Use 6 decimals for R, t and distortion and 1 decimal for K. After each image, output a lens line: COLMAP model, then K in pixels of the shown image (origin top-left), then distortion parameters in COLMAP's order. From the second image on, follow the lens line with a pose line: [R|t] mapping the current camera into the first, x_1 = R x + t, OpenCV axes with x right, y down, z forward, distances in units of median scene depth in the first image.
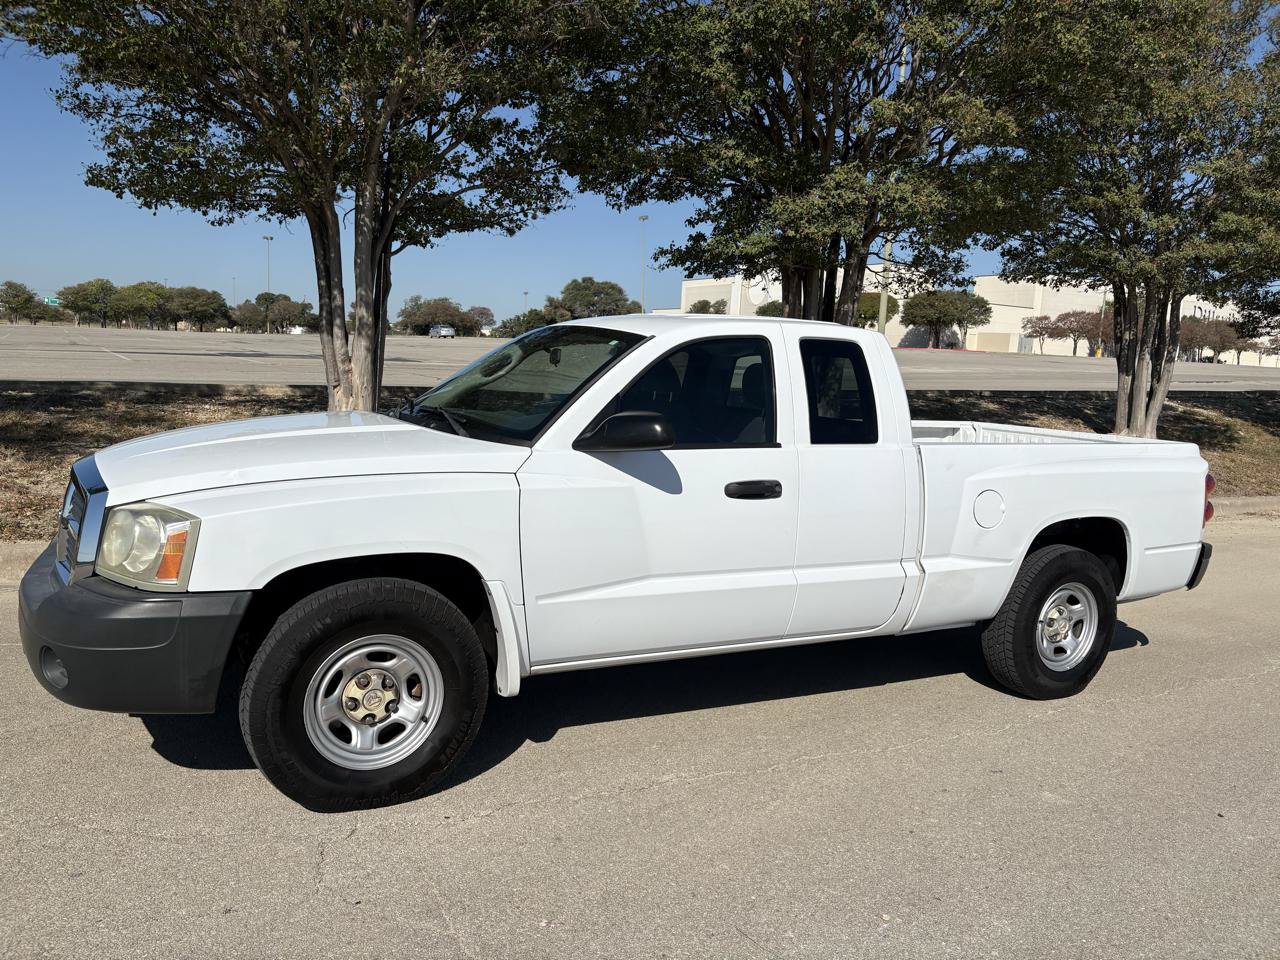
lens RADIAL K [[962.6, 0, 637.7], [0, 962.6, 494.6], [0, 0, 1]] dist [0.050519, -0.059160]
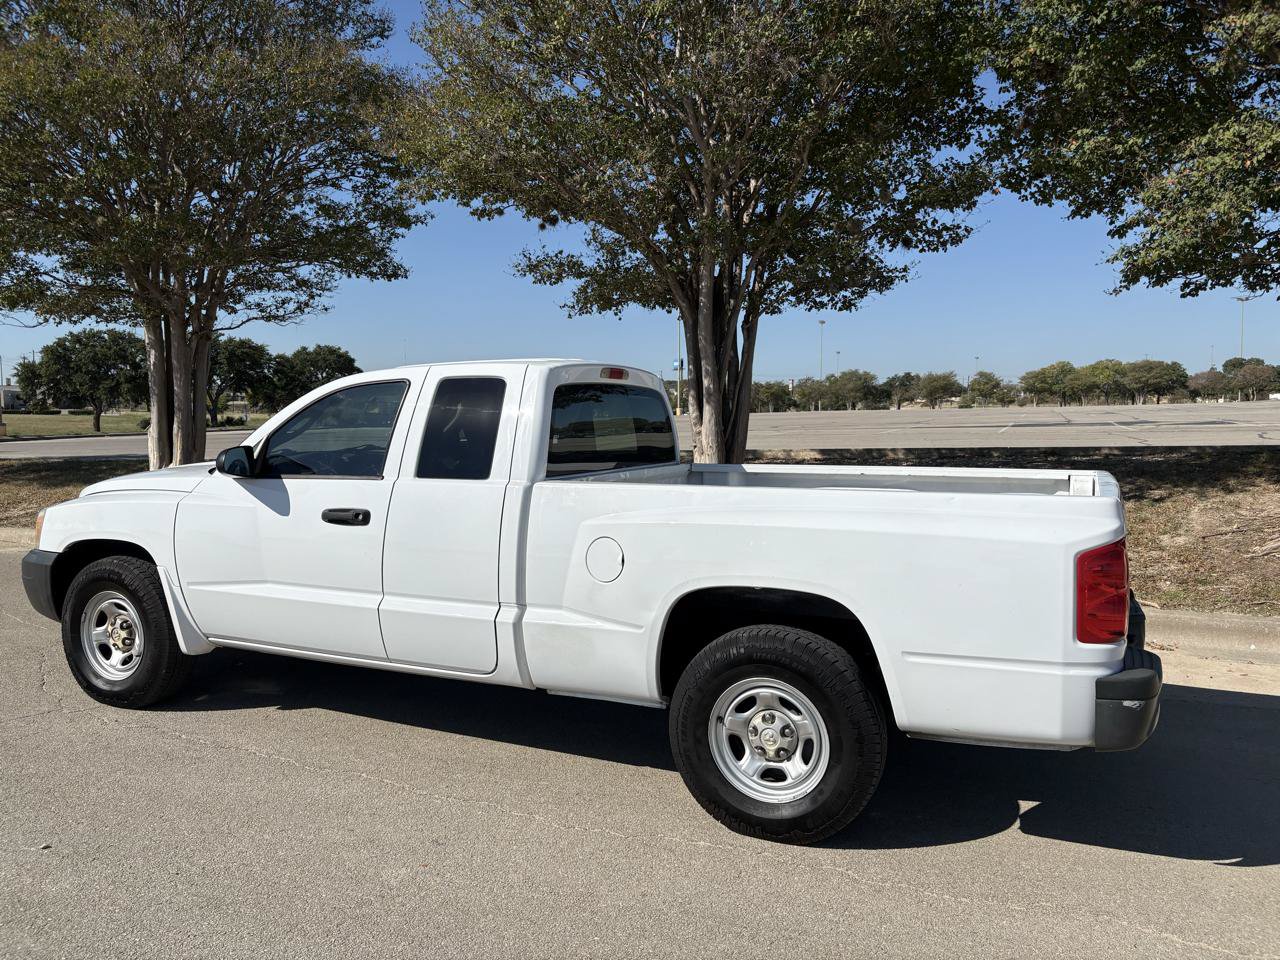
lens RADIAL K [[962.6, 0, 634.0], [0, 962.6, 479.4], [0, 0, 1]] dist [0.050519, -0.059160]
pose [[0.593204, 0.002611, -0.805048, 1.131800], [-0.077319, 0.995557, -0.053743, -0.012372], [0.801330, 0.094126, 0.590770, 0.555715]]
